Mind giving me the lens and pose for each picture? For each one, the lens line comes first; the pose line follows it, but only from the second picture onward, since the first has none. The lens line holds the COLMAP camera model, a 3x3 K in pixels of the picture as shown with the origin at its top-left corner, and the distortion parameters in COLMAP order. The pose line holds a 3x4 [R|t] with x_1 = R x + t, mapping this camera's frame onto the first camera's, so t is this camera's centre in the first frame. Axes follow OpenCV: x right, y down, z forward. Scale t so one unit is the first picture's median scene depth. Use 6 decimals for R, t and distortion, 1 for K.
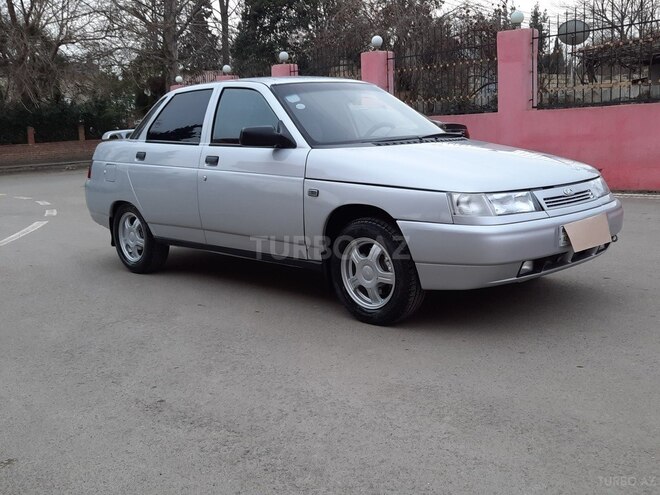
lens RADIAL K [[487.1, 0, 330.0], [0, 487.1, 247.5], [0, 0, 1]] dist [0.059366, -0.051347]
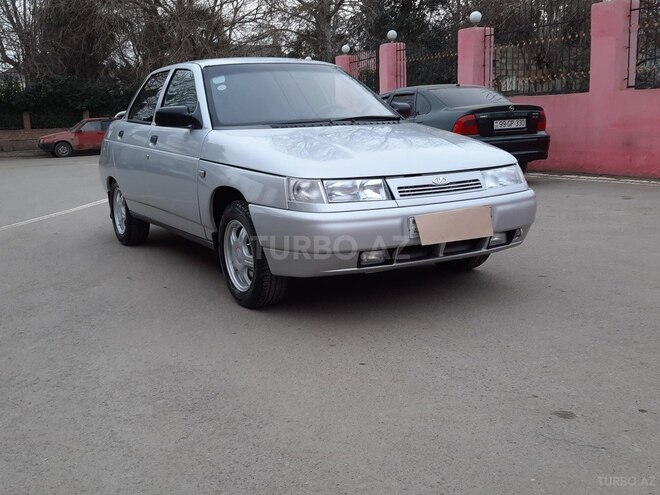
lens RADIAL K [[481.3, 0, 330.0], [0, 481.3, 247.5], [0, 0, 1]] dist [0.057987, -0.050047]
pose [[0.983846, 0.053729, -0.170763, 0.413066], [-0.046967, 0.997953, 0.043395, -0.015382], [0.172745, -0.034674, 0.984356, 0.050337]]
